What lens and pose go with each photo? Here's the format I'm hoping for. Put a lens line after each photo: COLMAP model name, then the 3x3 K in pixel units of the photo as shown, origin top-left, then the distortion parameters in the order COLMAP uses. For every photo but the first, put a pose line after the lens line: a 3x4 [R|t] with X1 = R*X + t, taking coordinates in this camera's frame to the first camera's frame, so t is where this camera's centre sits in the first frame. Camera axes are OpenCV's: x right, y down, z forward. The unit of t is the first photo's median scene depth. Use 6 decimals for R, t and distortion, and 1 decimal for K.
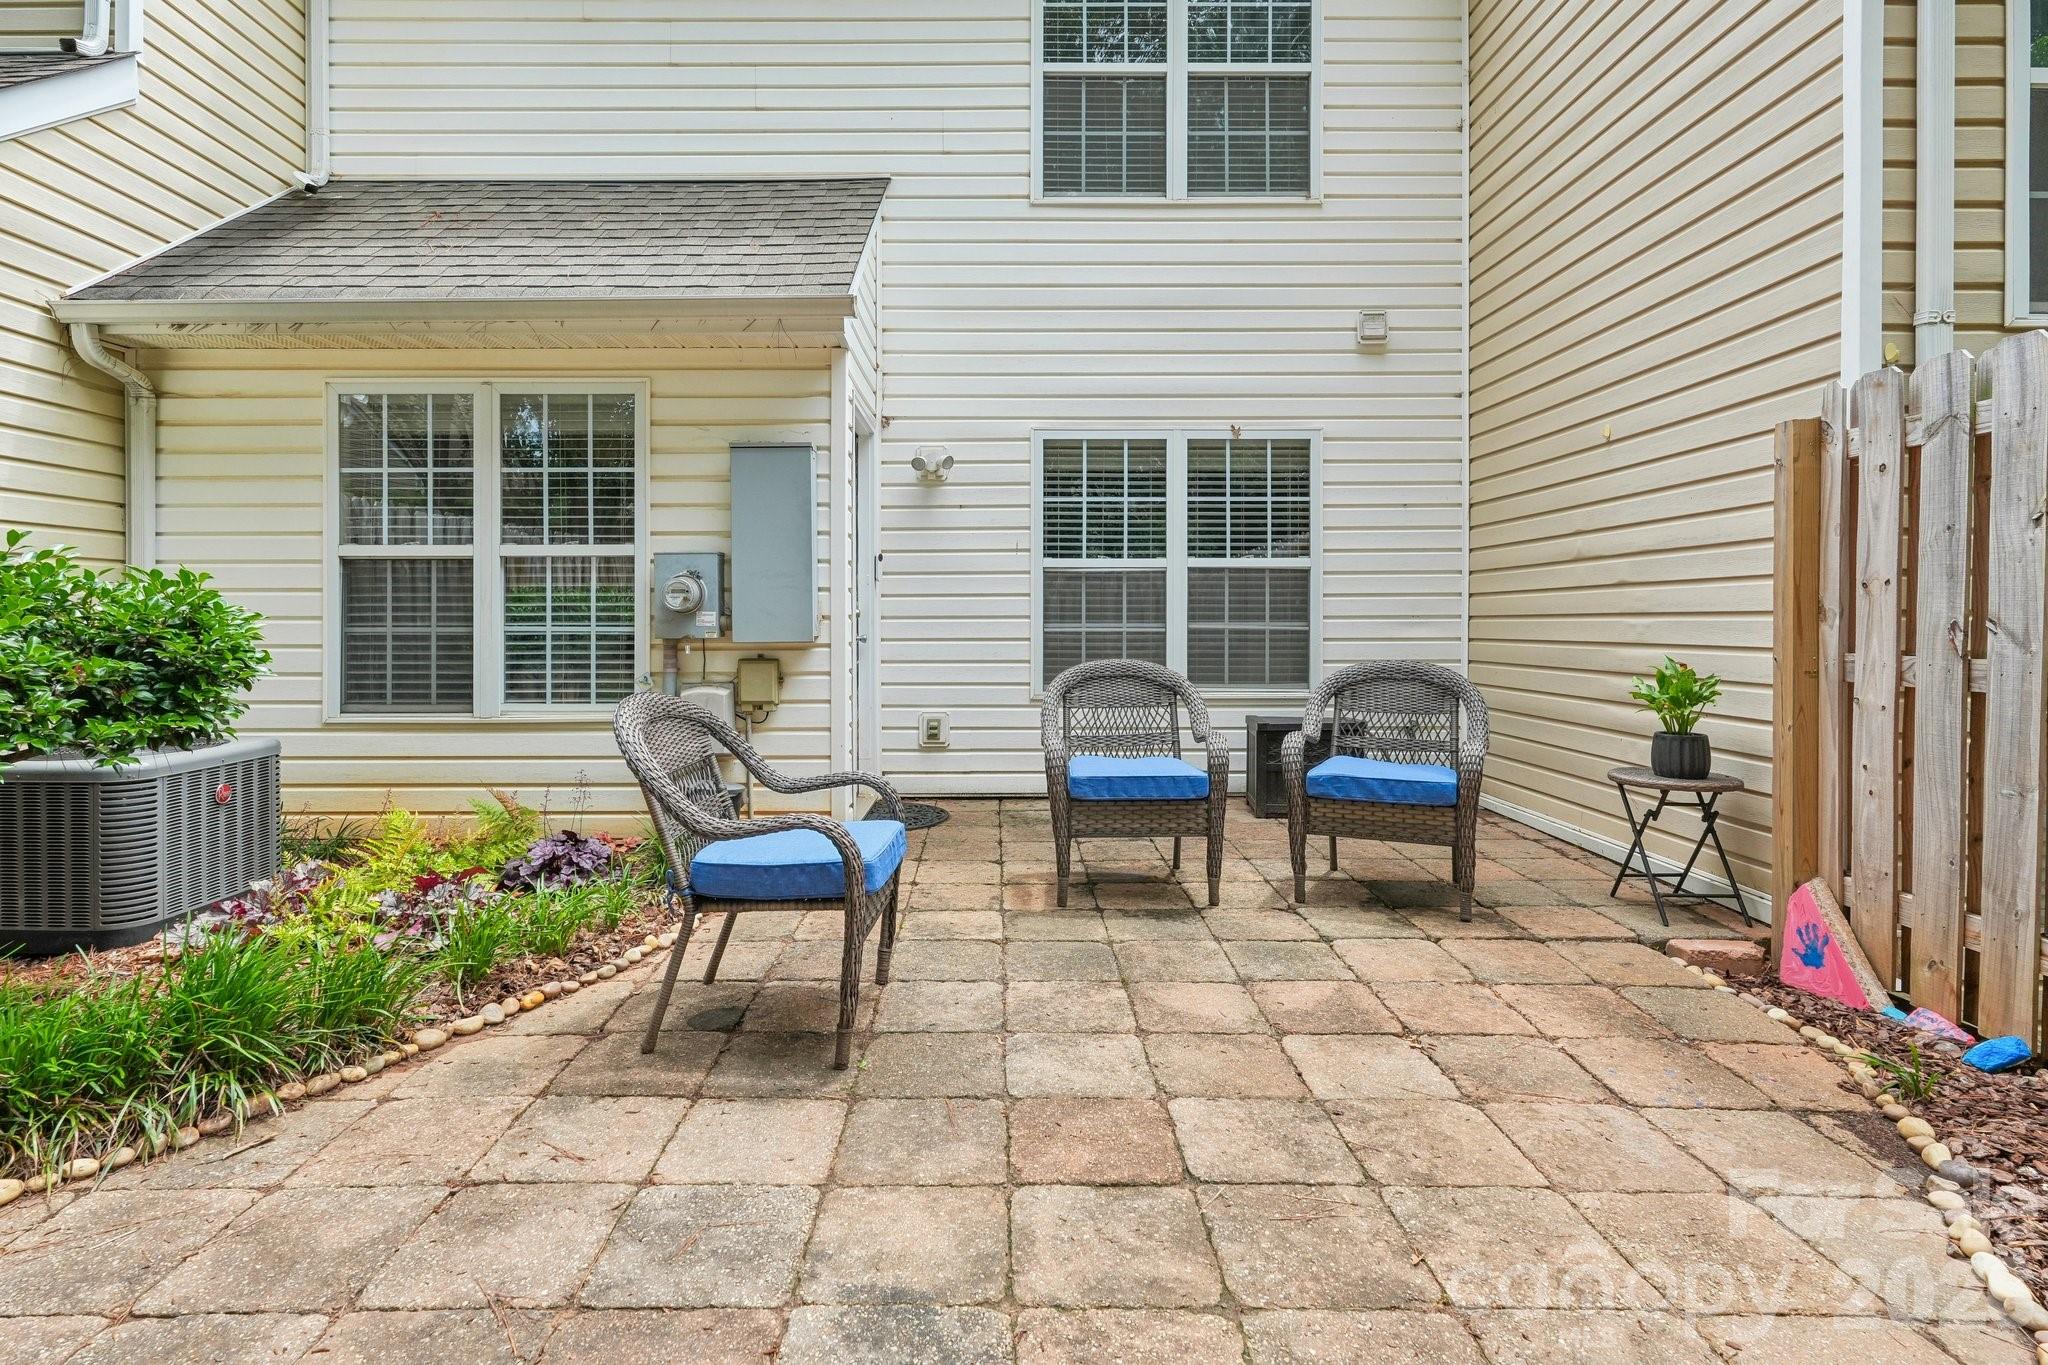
lens RADIAL K [[1035.4, 0, 1010.8], [0, 1035.4, 600.3], [0, 0, 1]] dist [0.001255, 0.000683]
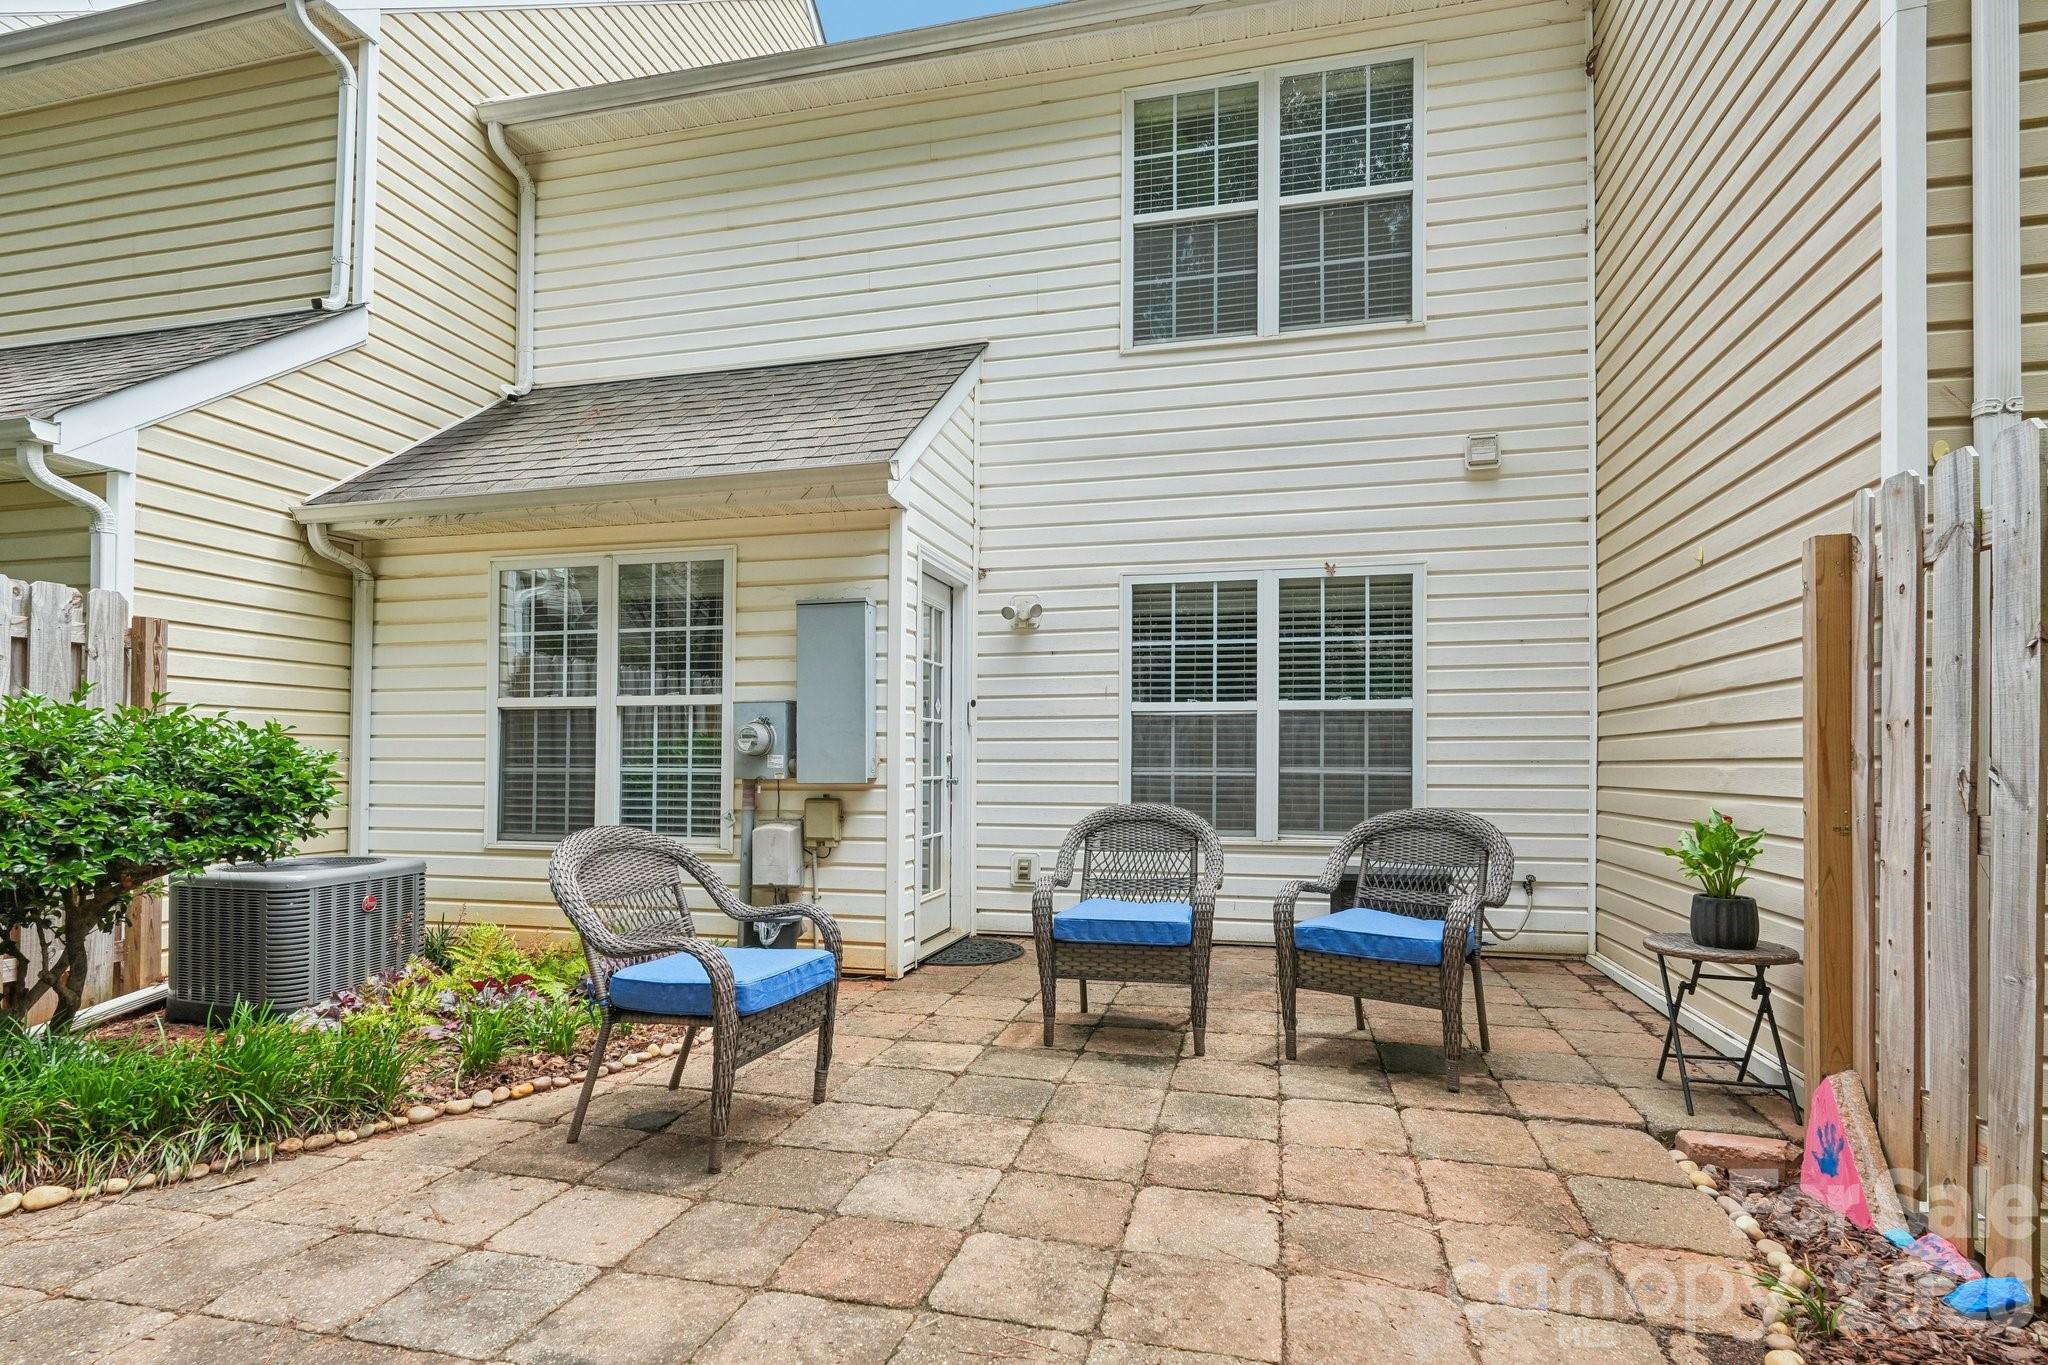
lens RADIAL K [[1029.4, 0, 1034.1], [0, 1029.4, 720.7], [0, 0, 1]] dist [0.001963, 0.000653]
pose [[0.970448, -0.005914, -0.241238, 0.235843], [0.000668, 0.999762, -0.021824, -0.001288], [0.241310, 0.021018, 0.970220, 0.007439]]
